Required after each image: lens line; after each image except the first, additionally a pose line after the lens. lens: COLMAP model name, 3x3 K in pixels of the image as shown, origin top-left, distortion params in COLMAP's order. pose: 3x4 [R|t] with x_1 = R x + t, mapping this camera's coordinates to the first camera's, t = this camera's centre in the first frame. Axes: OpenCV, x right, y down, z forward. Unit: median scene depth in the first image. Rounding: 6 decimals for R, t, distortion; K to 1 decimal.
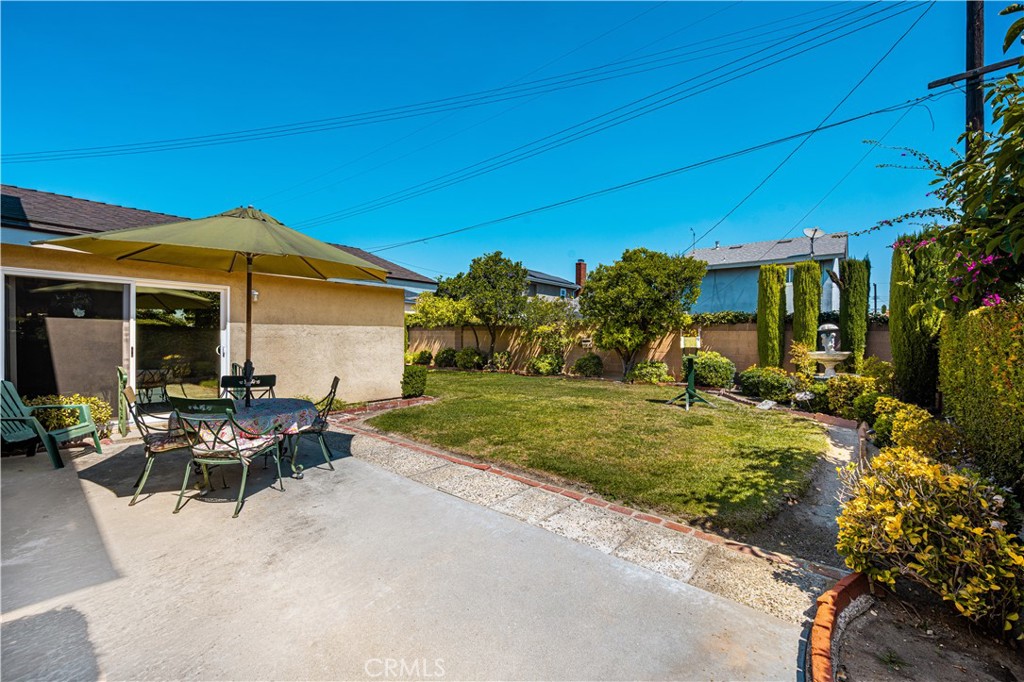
lens RADIAL K [[423.7, 0, 515.0], [0, 423.7, 353.9], [0, 0, 1]] dist [-0.001059, -0.000393]
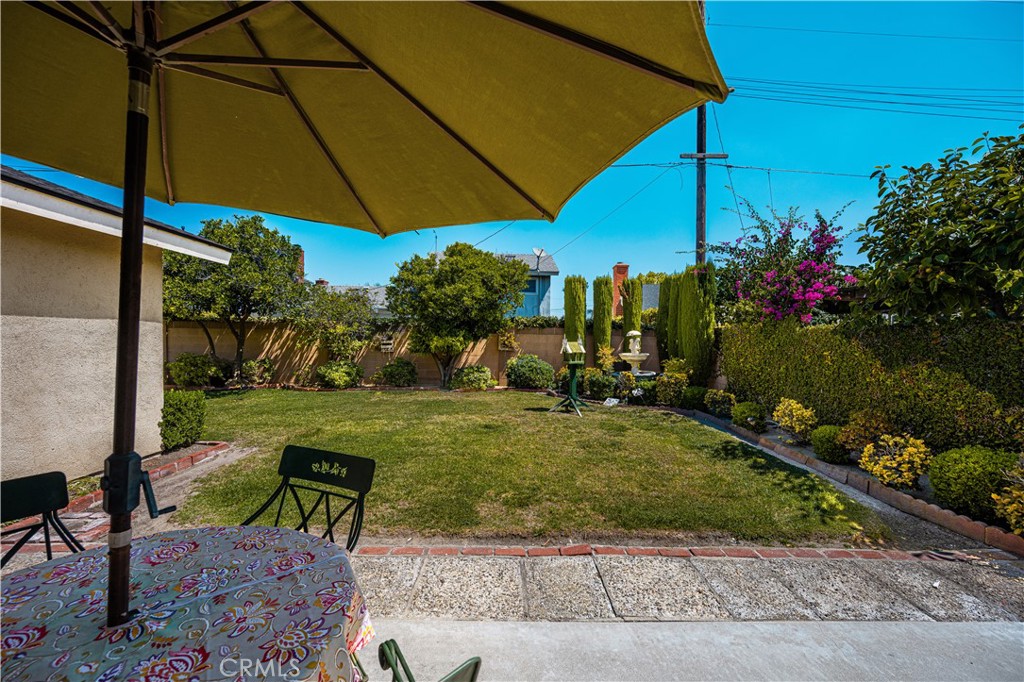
lens RADIAL K [[423.7, 0, 515.0], [0, 423.7, 353.9], [0, 0, 1]] dist [-0.001059, -0.000393]
pose [[0.747887, -0.020545, 0.663509, -0.335471], [0.019429, 0.999770, 0.009058, -0.022586], [-0.663542, 0.006117, 0.748114, 0.342037]]
